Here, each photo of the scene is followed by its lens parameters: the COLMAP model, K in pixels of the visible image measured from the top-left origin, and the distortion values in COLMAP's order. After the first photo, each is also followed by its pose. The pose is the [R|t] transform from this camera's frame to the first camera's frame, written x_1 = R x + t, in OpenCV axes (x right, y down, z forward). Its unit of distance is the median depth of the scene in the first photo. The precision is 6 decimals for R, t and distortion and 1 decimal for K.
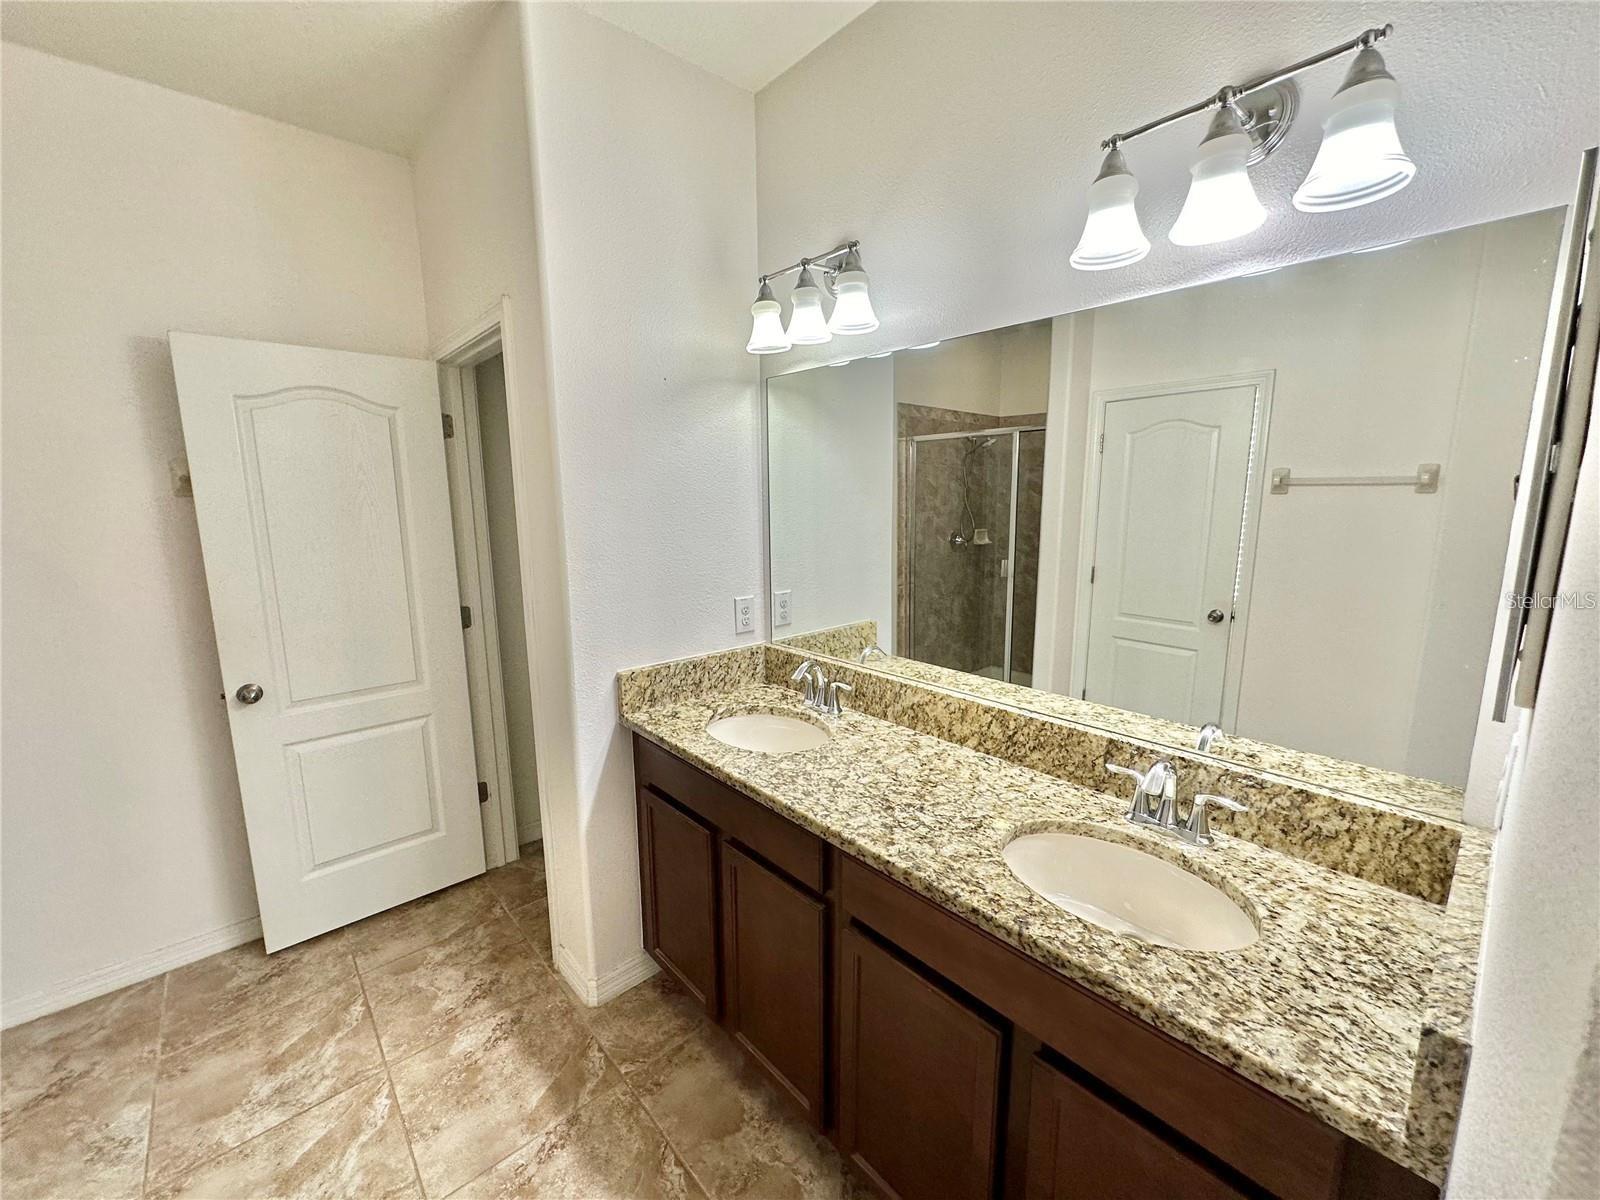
lens RADIAL K [[647.2, 0, 803.1], [0, 647.2, 610.2], [0, 0, 1]] dist [-0.000523, 0.000024]
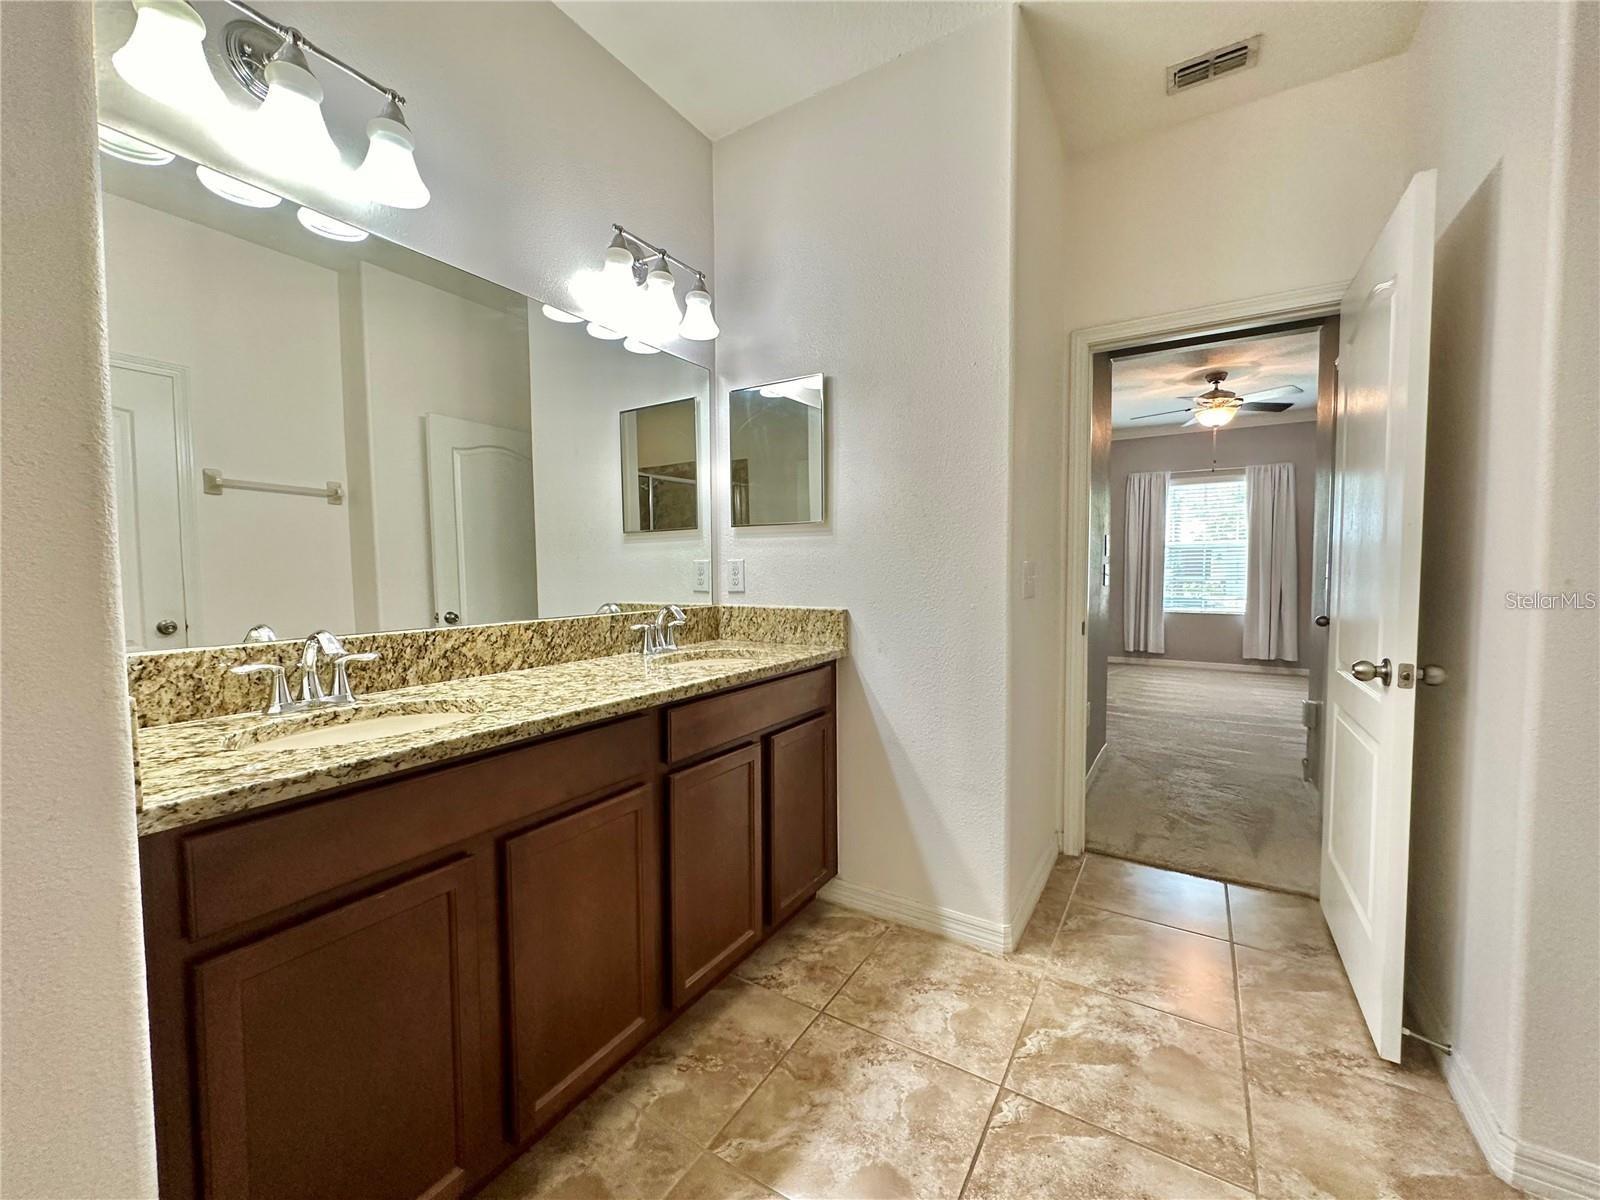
lens RADIAL K [[647.2, 0, 806.5], [0, 647.2, 602.8], [0, 0, 1]] dist [-0.000523, 0.000024]
pose [[-0.291758, -0.043693, 0.955494, -0.947288], [0.178869, 0.978841, 0.099378, 0.092388], [-0.939619, 0.199902, -0.277770, 0.886194]]
